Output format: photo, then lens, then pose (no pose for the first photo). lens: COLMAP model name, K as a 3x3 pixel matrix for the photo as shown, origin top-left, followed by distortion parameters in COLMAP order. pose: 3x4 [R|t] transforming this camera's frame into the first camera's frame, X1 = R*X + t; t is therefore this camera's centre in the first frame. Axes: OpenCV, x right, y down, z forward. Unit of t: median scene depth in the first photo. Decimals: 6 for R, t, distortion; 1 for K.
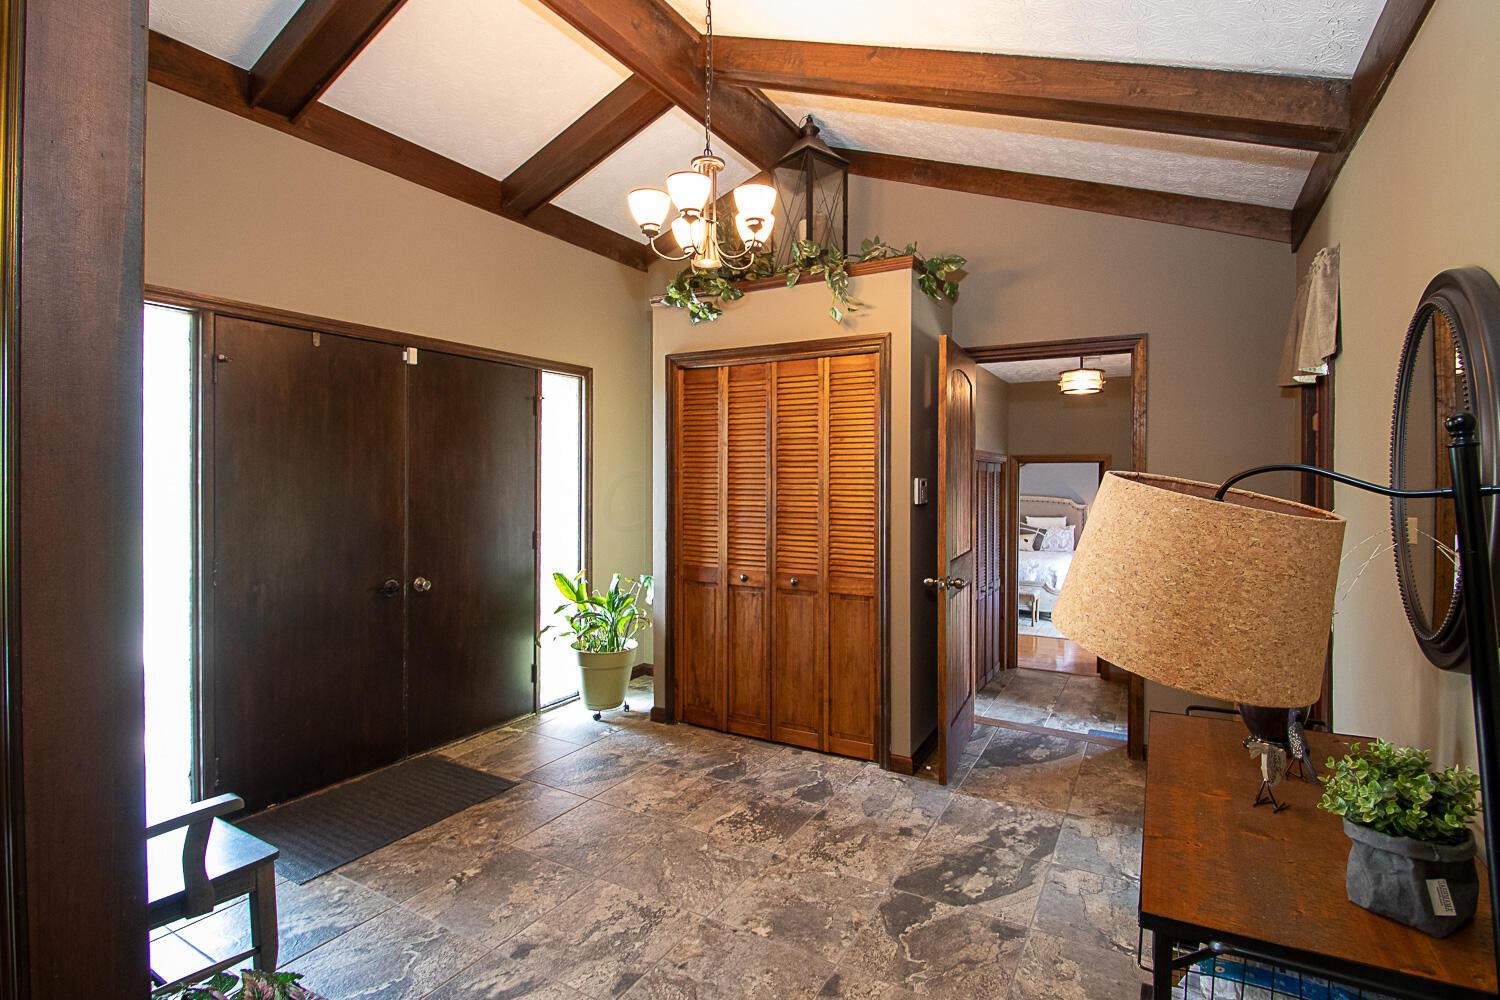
lens RADIAL K [[723.1, 0, 754.4], [0, 723.1, 489.0], [0, 0, 1]] dist [-0.000888, -0.003949]
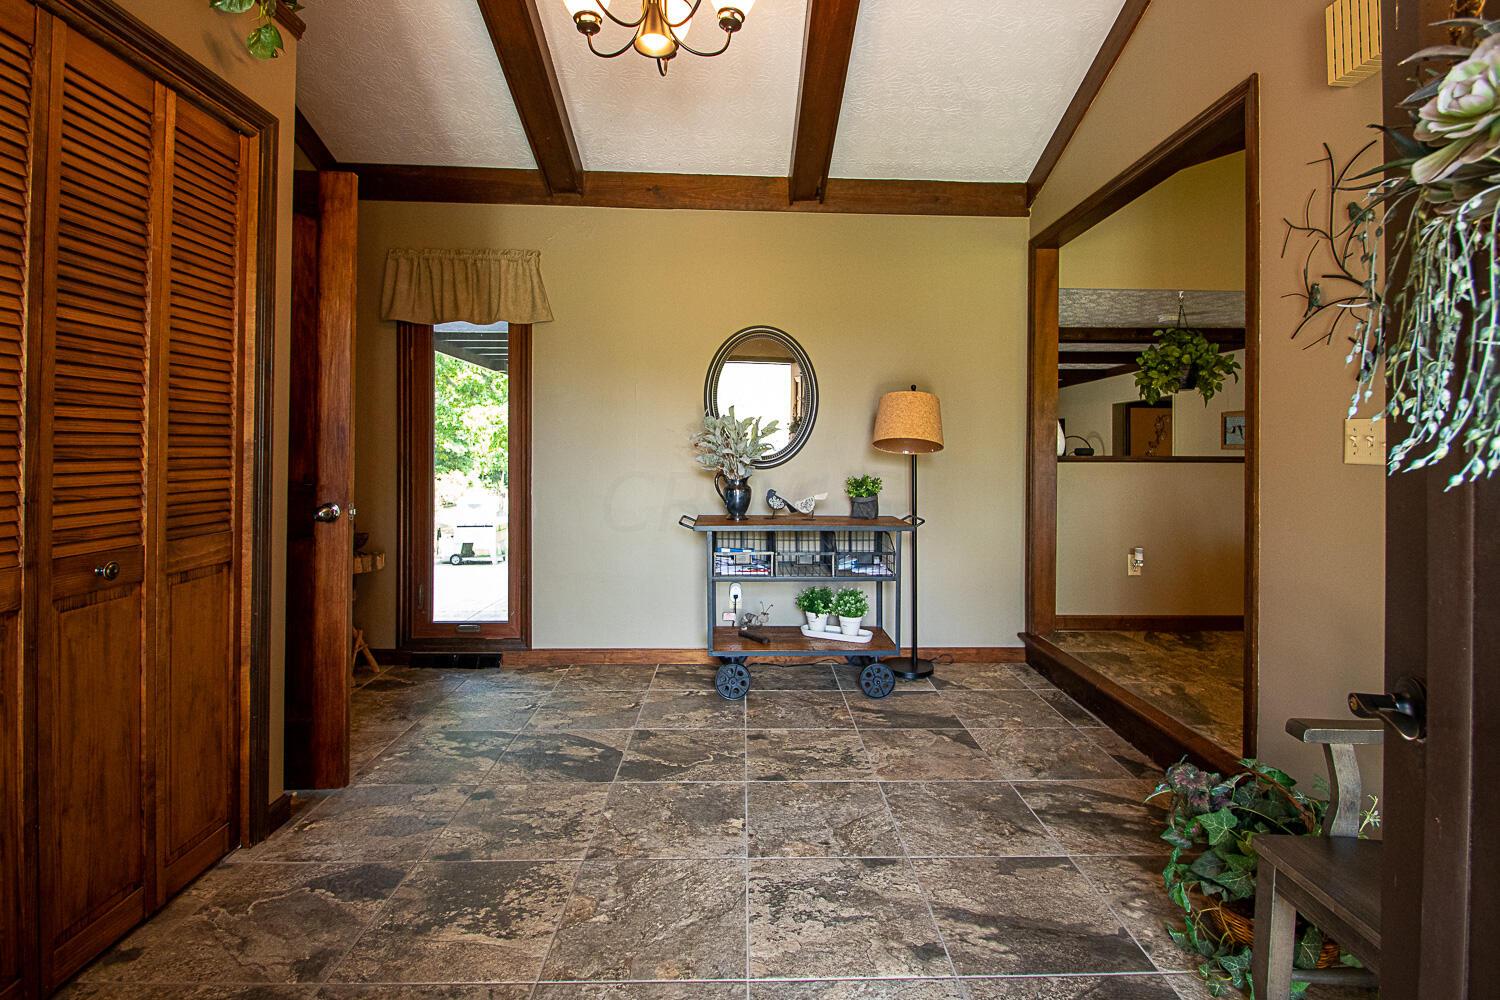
lens RADIAL K [[723.1, 0, 758.7], [0, 723.1, 442.4], [0, 0, 1]] dist [-0.000888, -0.003949]
pose [[-0.526627, 0.000365, 0.850096, -0.800202], [0.006212, 0.999975, 0.003419, 0.085444], [-0.850074, 0.007081, -0.526616, 1.414882]]
